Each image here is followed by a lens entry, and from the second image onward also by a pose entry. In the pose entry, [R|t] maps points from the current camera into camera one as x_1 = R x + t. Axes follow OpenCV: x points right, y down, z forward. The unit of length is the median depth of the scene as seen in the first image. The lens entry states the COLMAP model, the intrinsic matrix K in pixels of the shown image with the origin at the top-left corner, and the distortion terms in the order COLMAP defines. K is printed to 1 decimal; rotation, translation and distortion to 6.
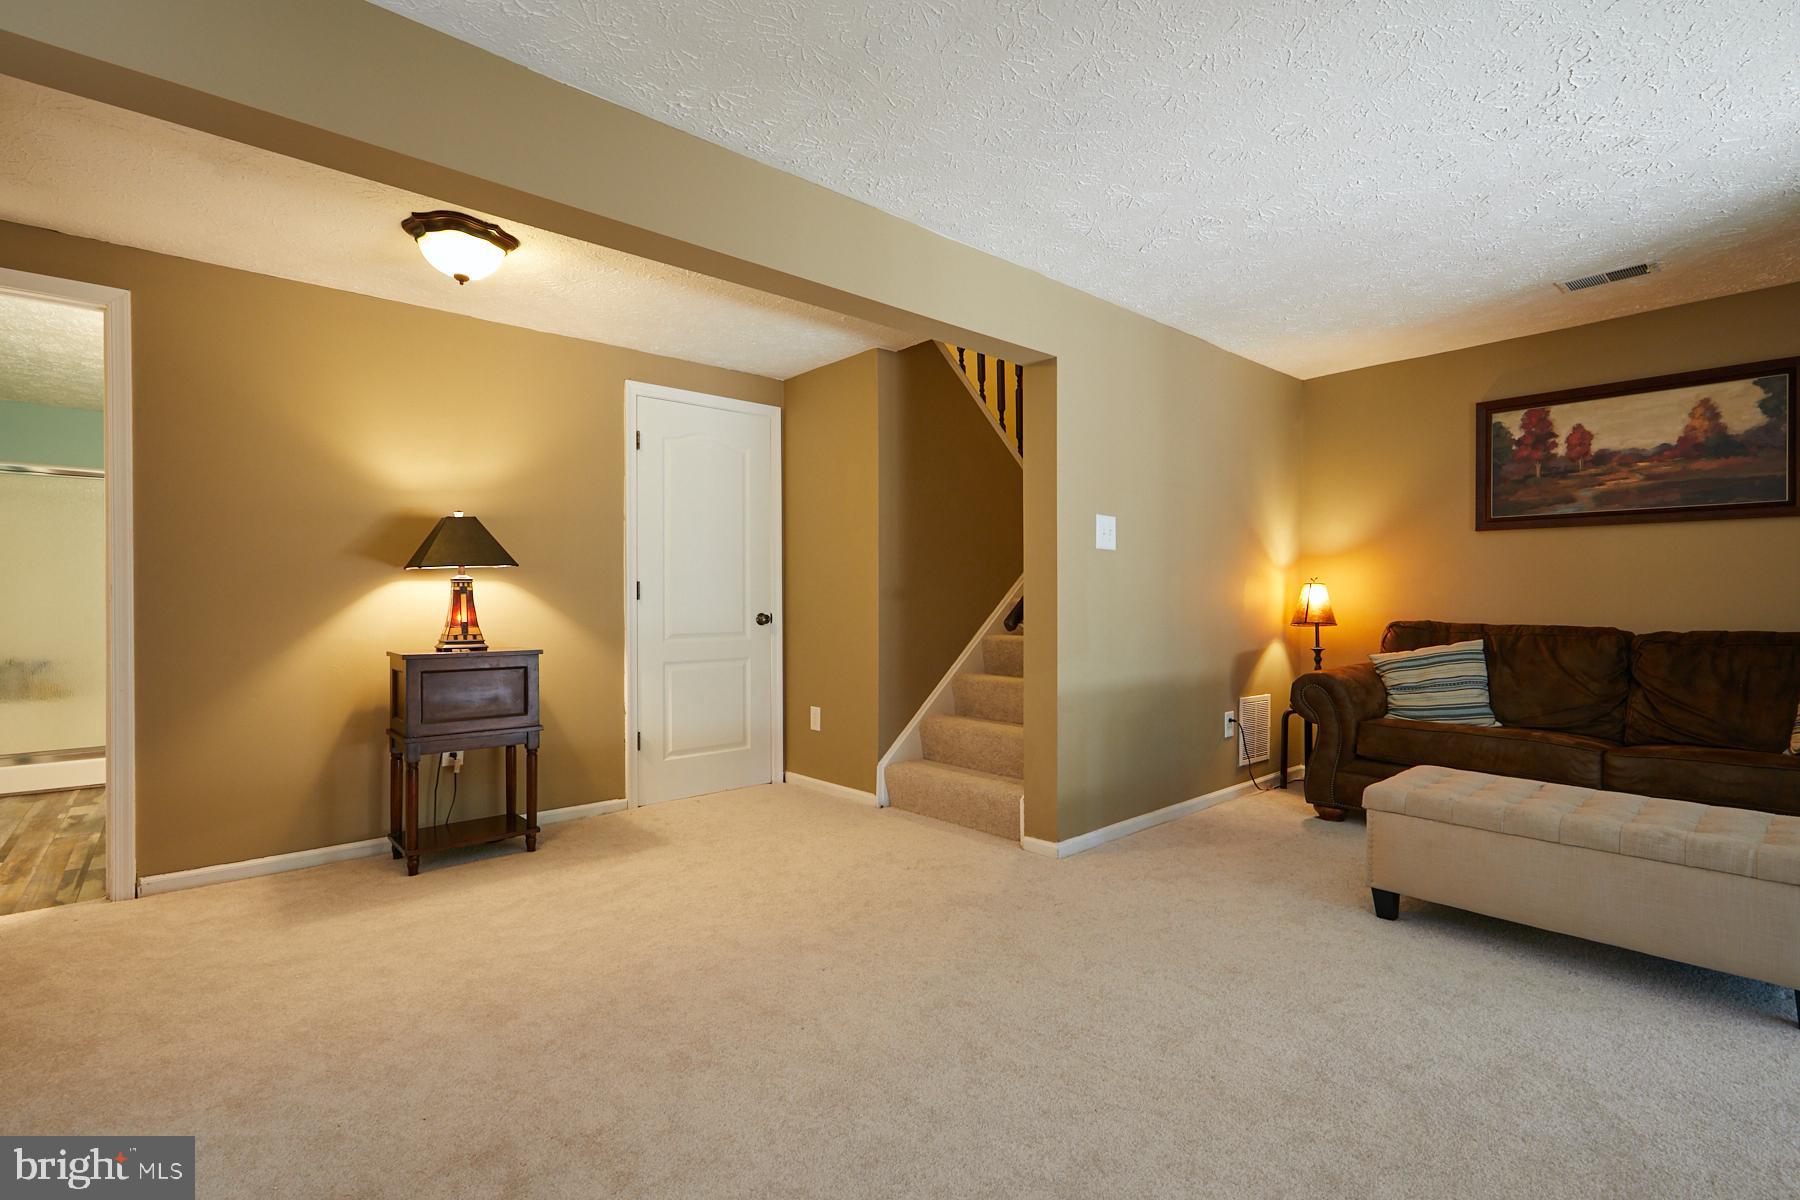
lens RADIAL K [[826.3, 0, 909.7], [0, 826.3, 600.0], [0, 0, 1]] dist [0.000735, 0.000521]
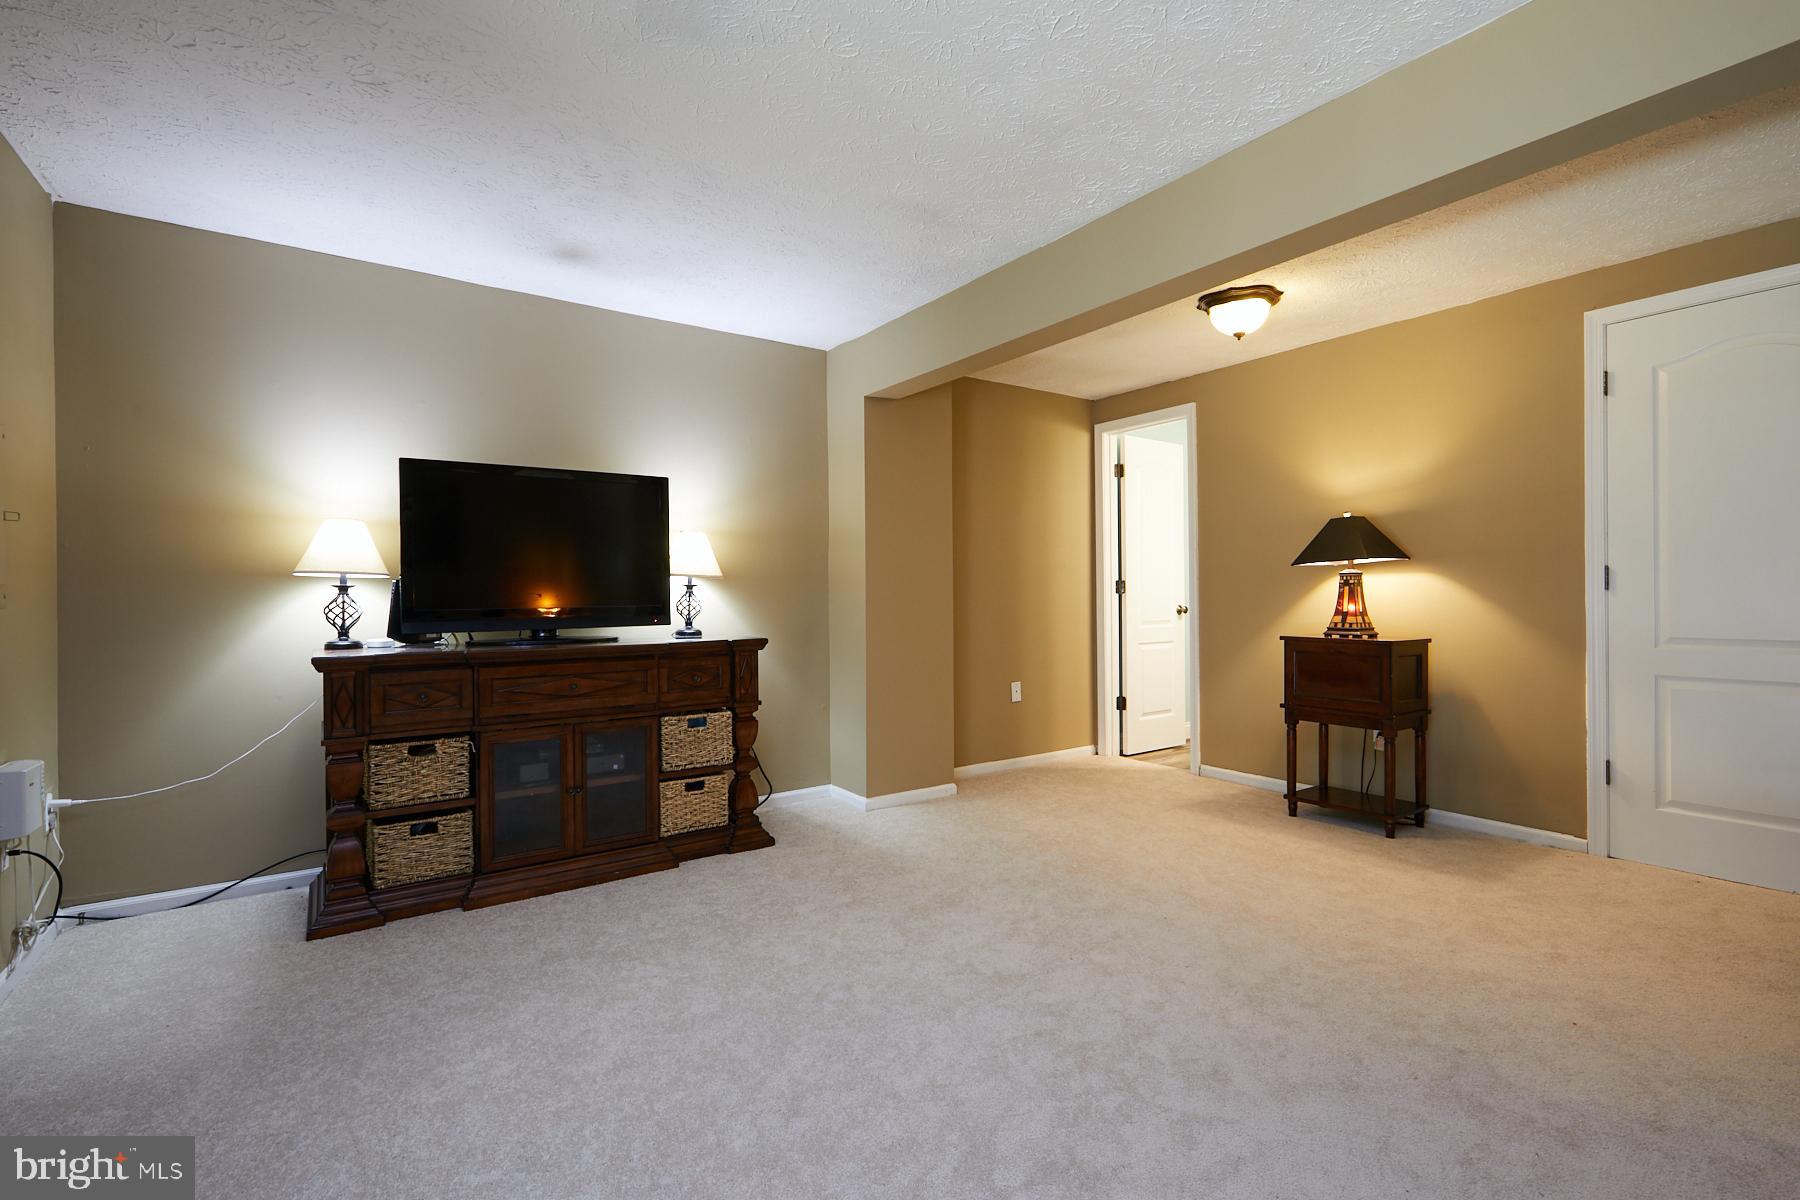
lens RADIAL K [[826.3, 0, 909.7], [0, 826.3, 600.0], [0, 0, 1]] dist [0.000735, 0.000521]
pose [[-0.117116, 0.010038, -0.993067, 0.564603], [0.008078, 0.999925, 0.009154, -0.003299], [0.993085, -0.006949, -0.117189, 0.482194]]
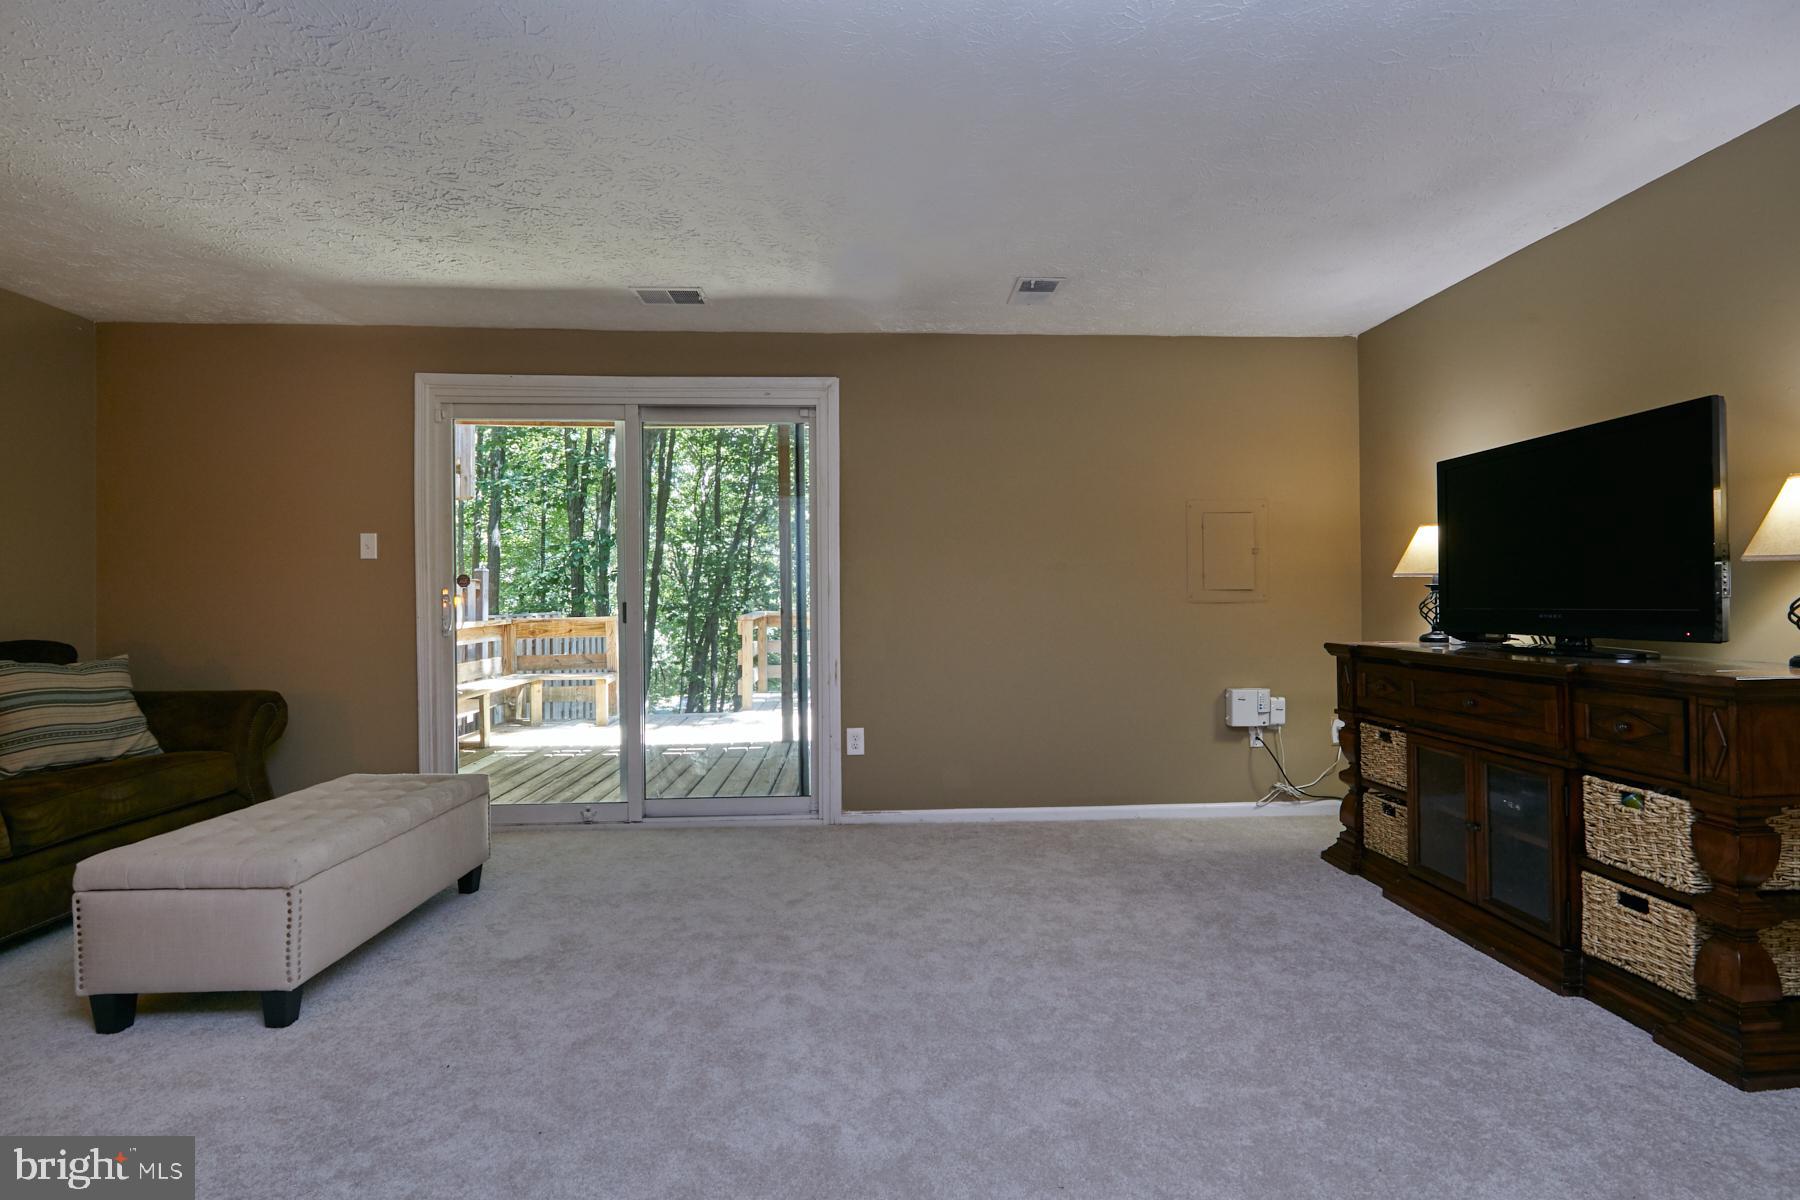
lens RADIAL K [[826.3, 0, 909.7], [0, 826.3, 600.0], [0, 0, 1]] dist [0.000735, 0.000521]
pose [[-0.775901, 0.009898, 0.630777, -0.266535], [0.010554, 0.999941, -0.002708, -0.001350], [-0.630767, 0.004556, -0.775959, 0.876099]]
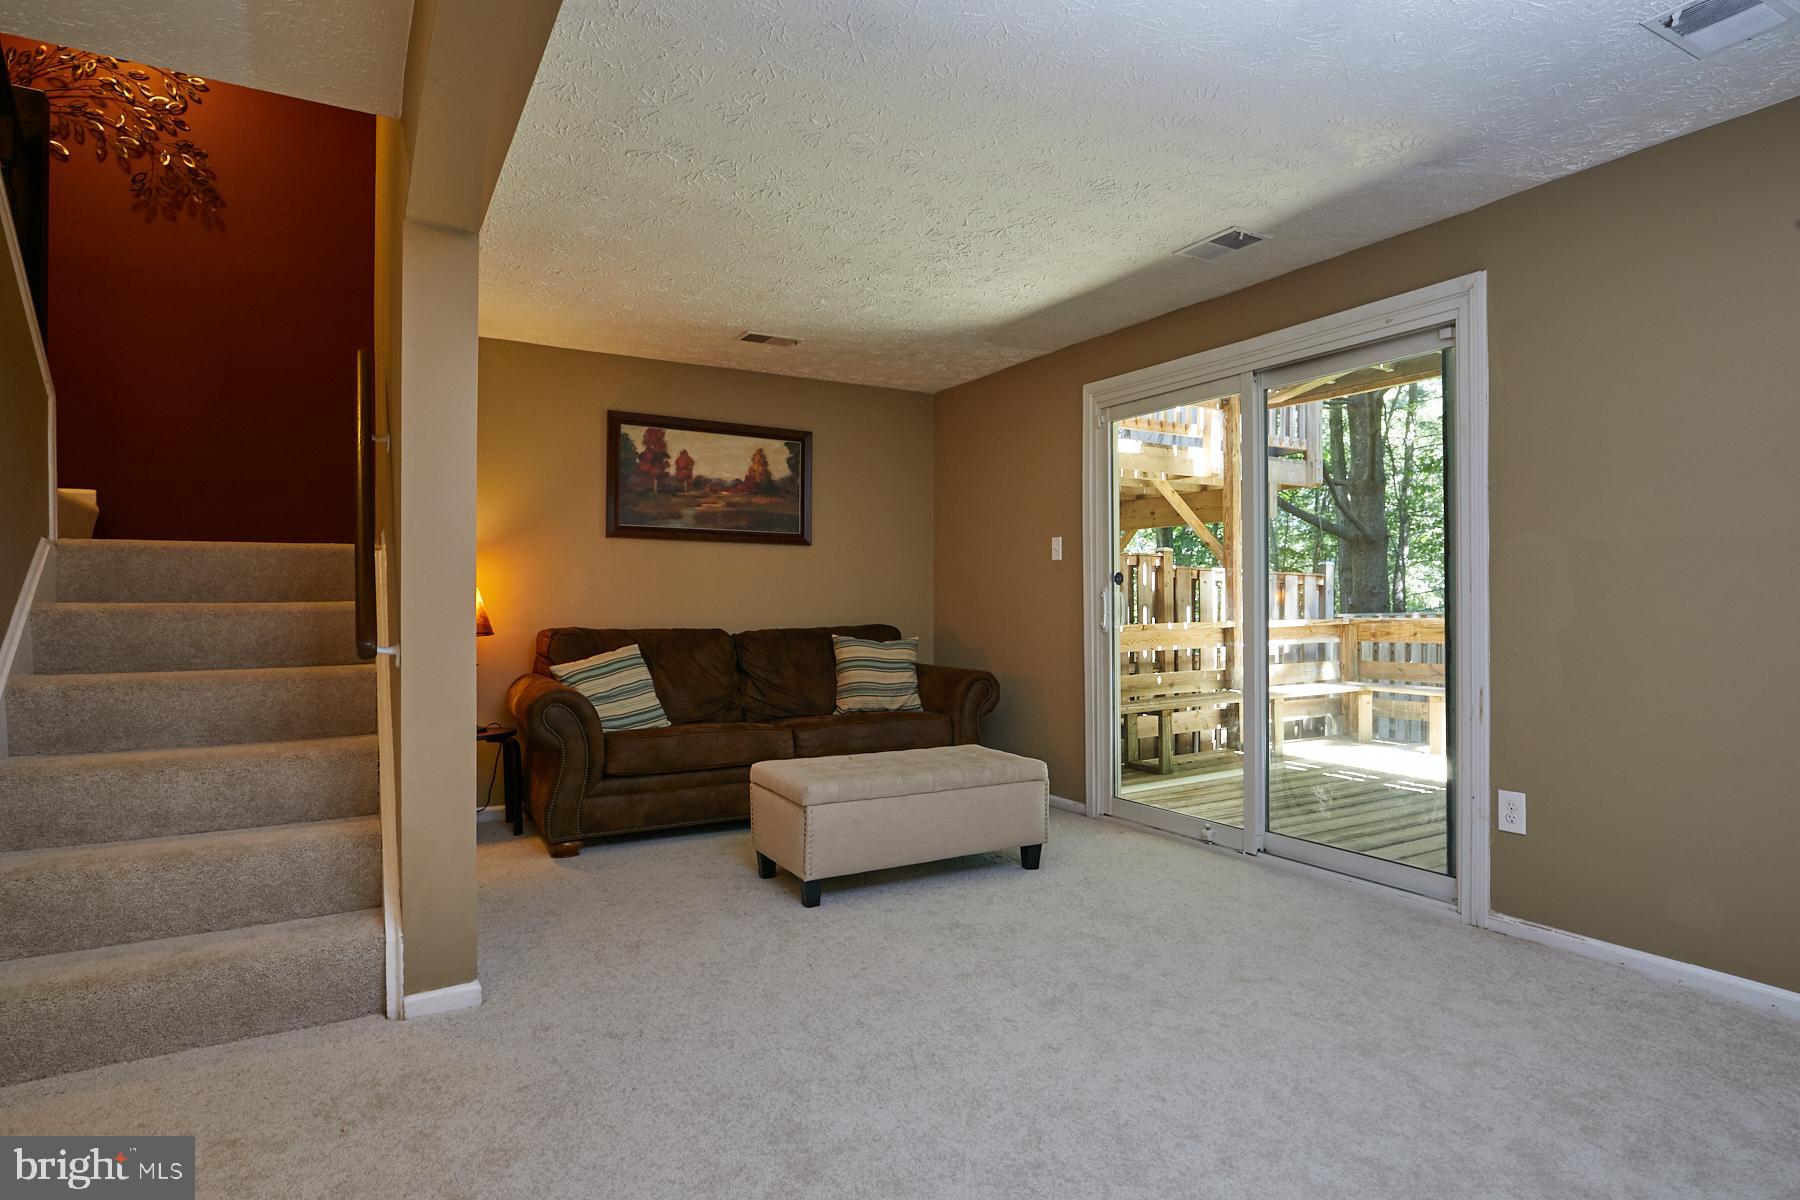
lens RADIAL K [[965.9, 0, 920.2], [0, 965.9, 601.3], [0, 0, 1]] dist [-0.002754, 0.000464]
pose [[0.195306, 0.003867, 0.980735, -0.439094], [0.001515, 0.999990, -0.004245, 0.000042], [-0.980741, 0.002315, 0.195298, 0.446817]]
